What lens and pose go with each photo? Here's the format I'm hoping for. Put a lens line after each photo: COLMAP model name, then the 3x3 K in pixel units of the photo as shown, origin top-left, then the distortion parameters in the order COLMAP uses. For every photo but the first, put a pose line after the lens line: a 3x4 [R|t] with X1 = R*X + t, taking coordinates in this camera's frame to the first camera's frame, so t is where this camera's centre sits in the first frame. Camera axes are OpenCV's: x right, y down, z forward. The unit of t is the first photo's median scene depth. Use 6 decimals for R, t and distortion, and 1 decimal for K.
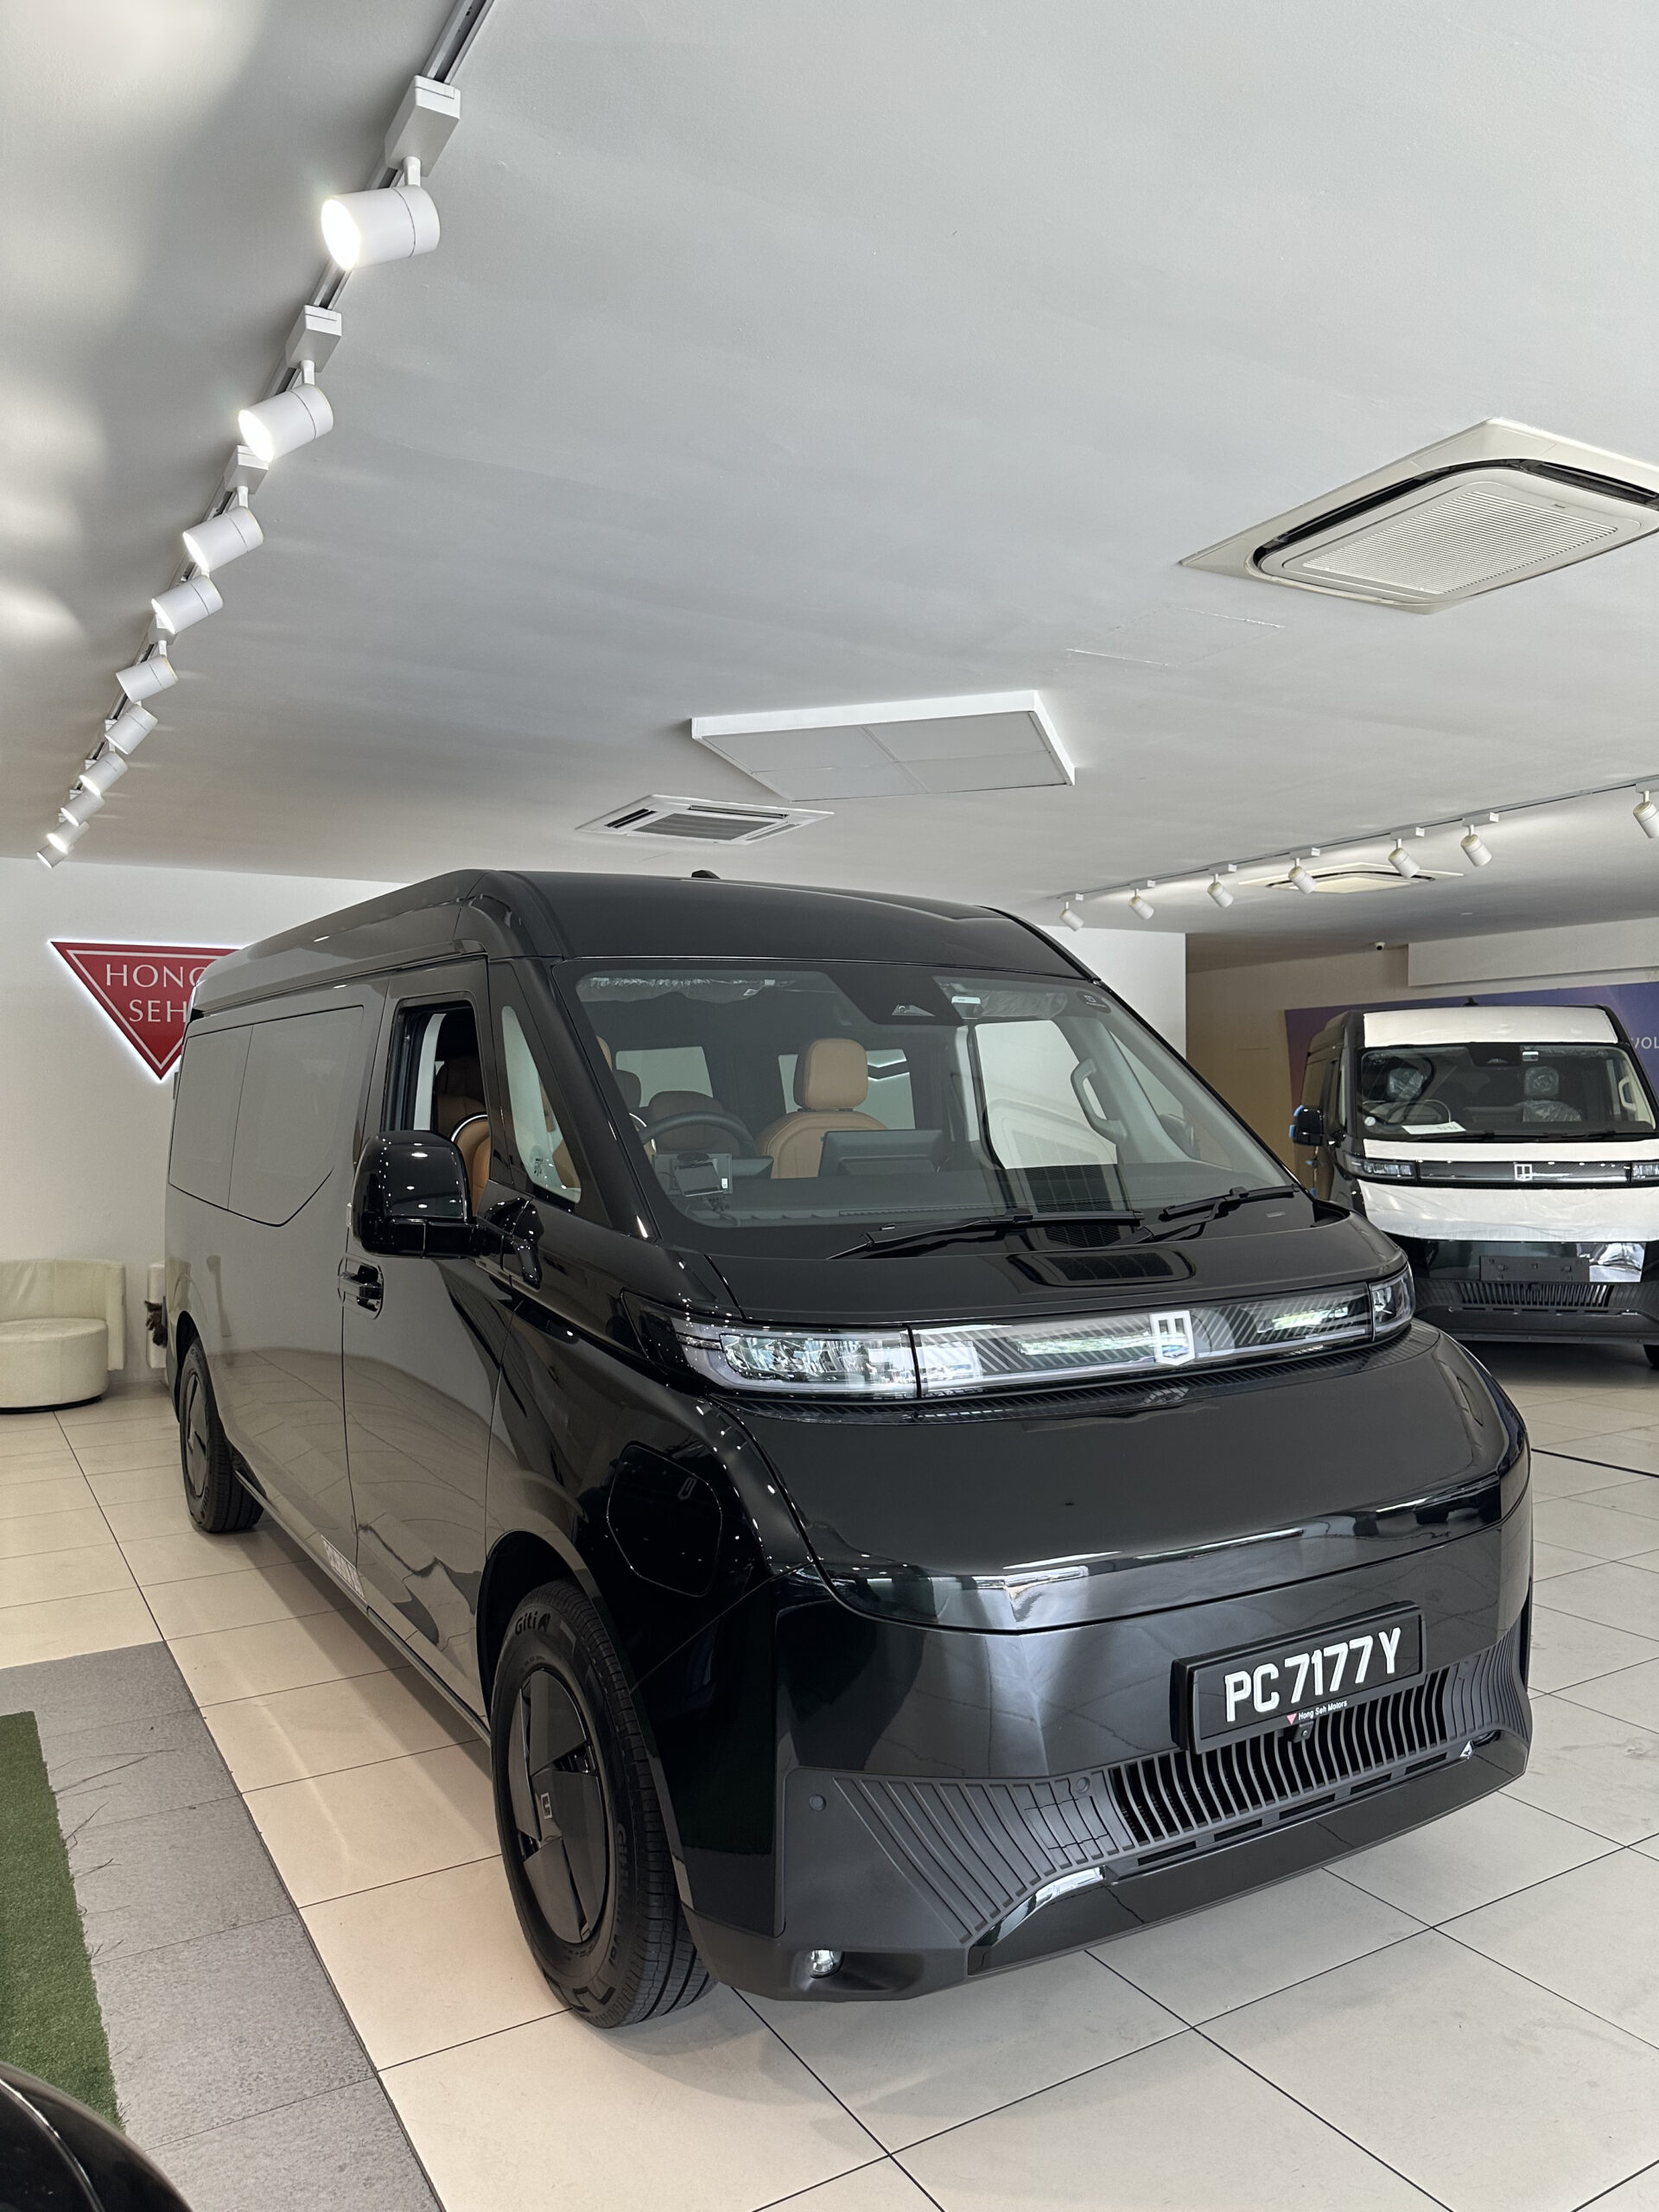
lens RADIAL K [[1580.8, 0, 834.9], [0, 1580.8, 1109.1], [0, 0, 1]] dist [0.013771, -0.045134]
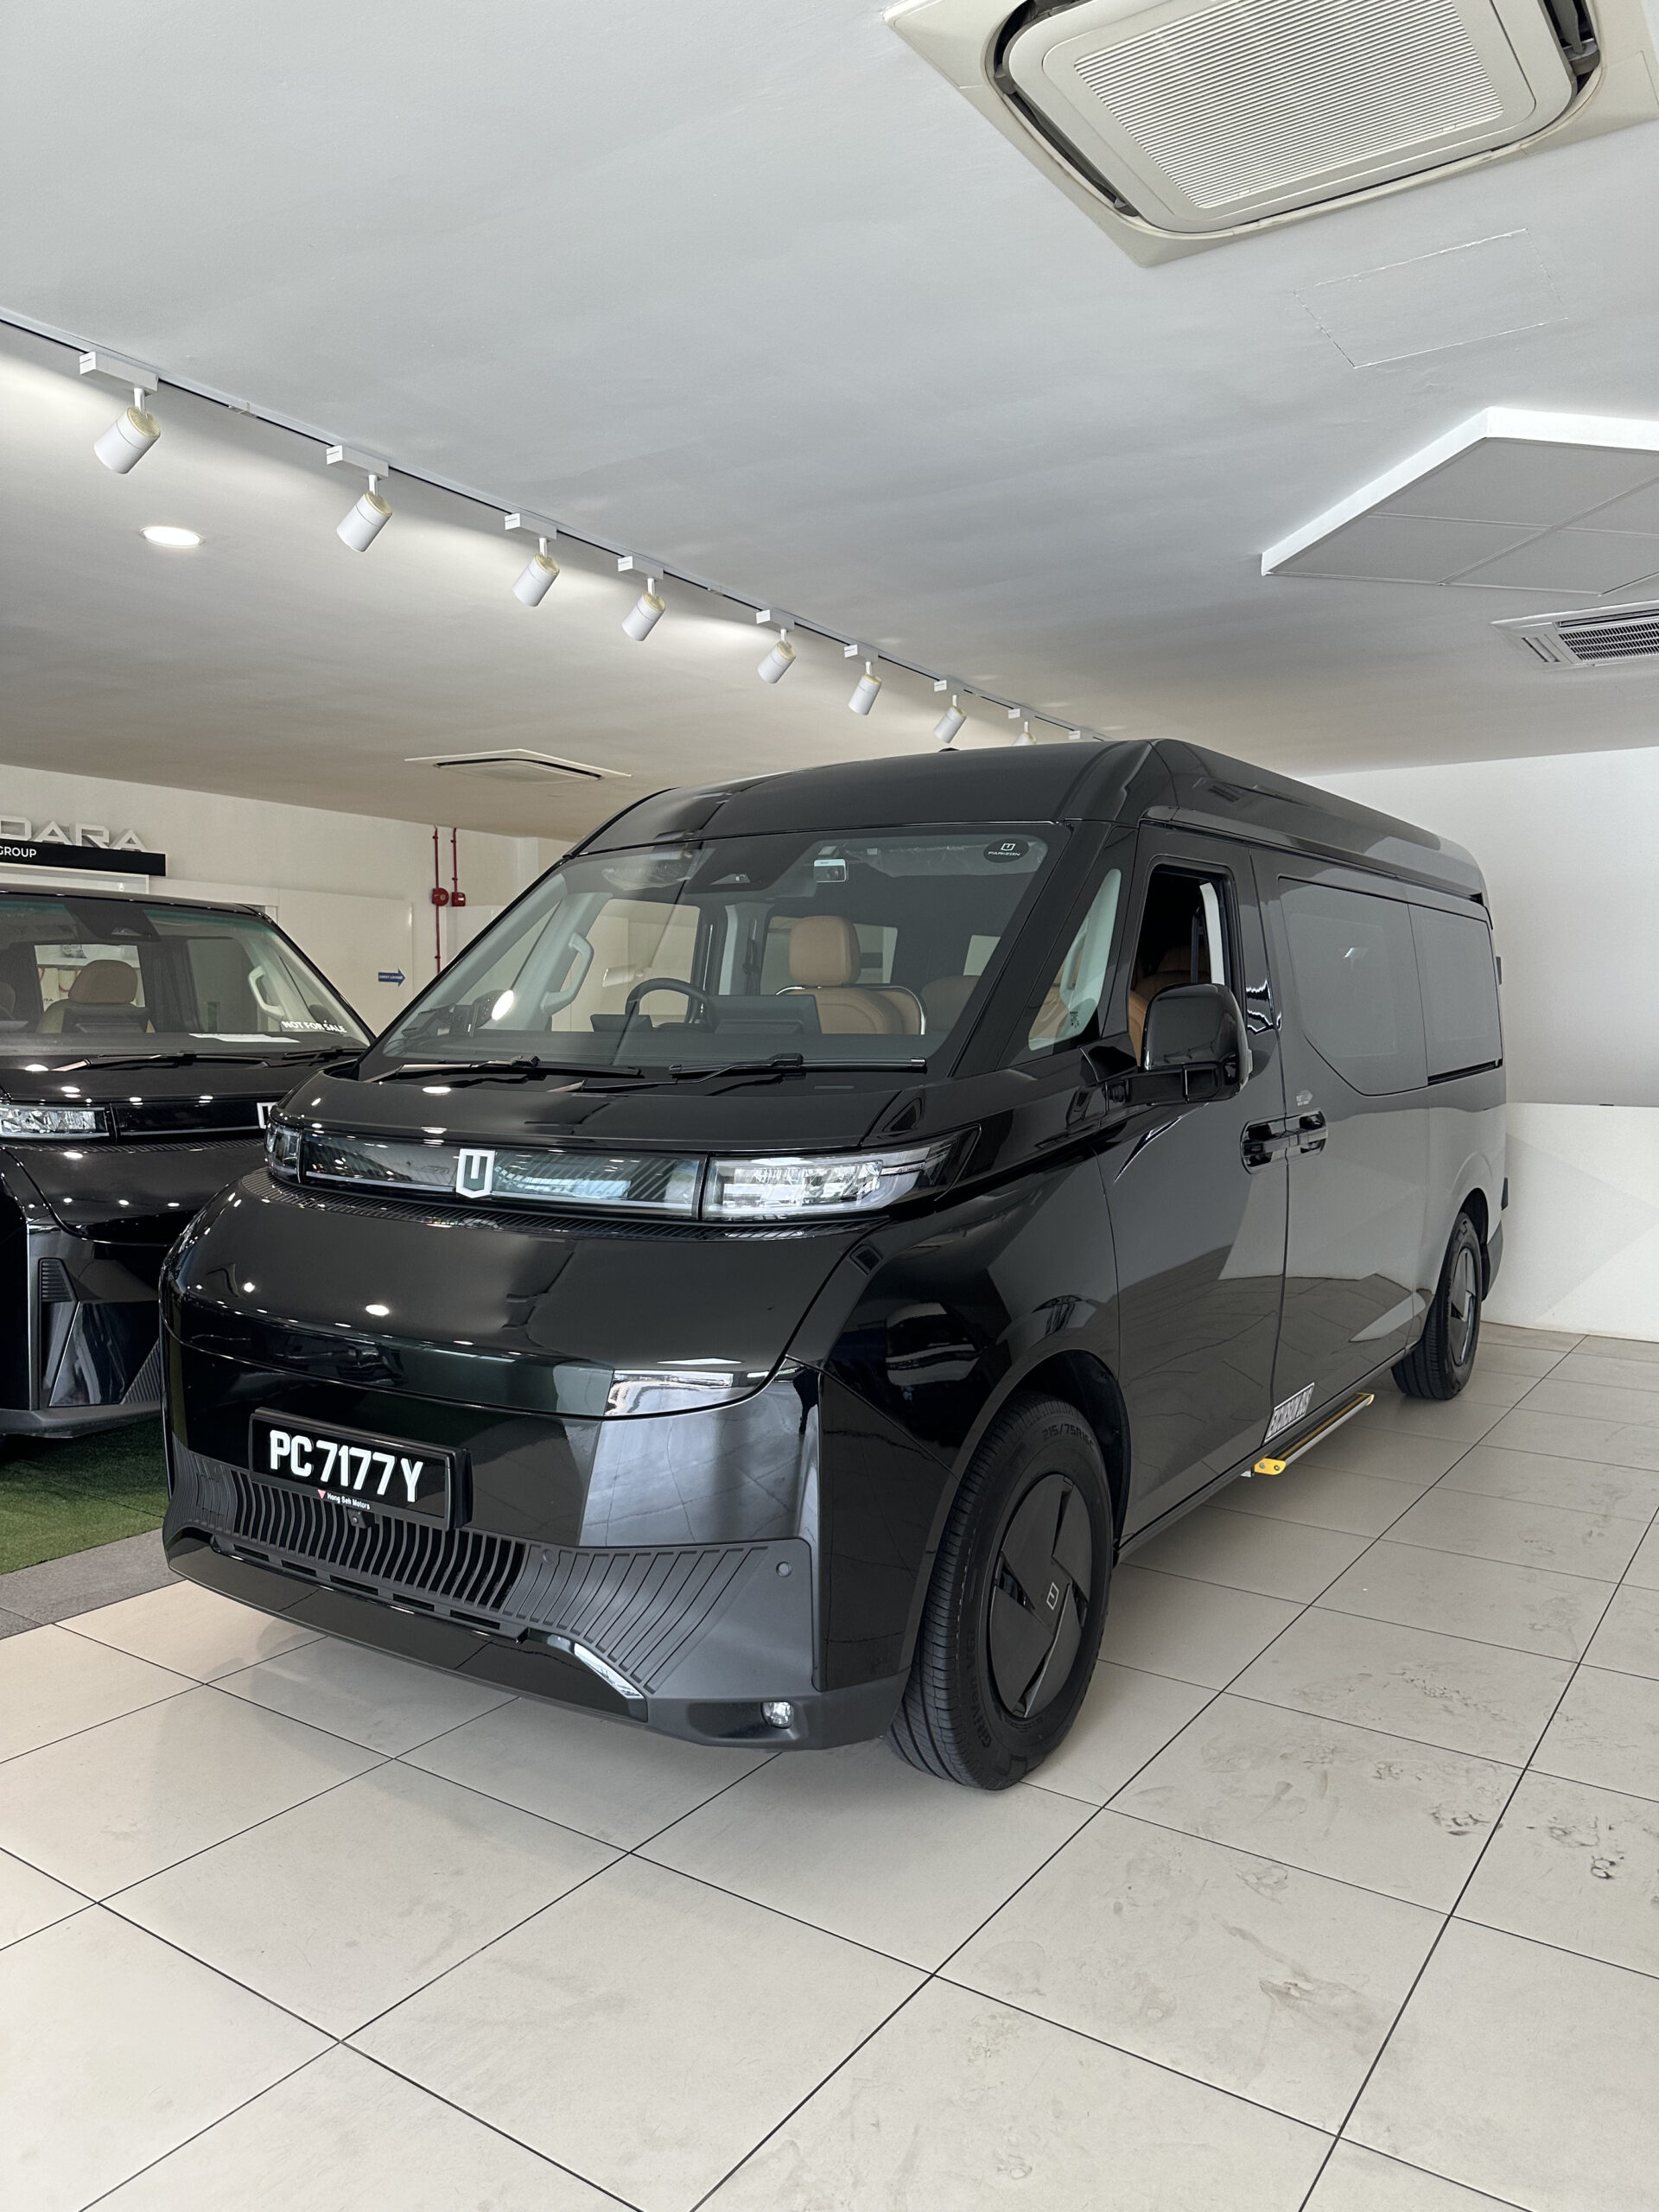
lens RADIAL K [[1580.8, 0, 826.5], [0, 1580.8, 1113.7], [0, 0, 1]] dist [0.013771, -0.045134]
pose [[0.404720, 0.055916, -0.912730, 1.423241], [-0.004575, 0.998240, 0.059126, 0.041434], [0.914429, -0.019754, 0.404263, 0.853017]]
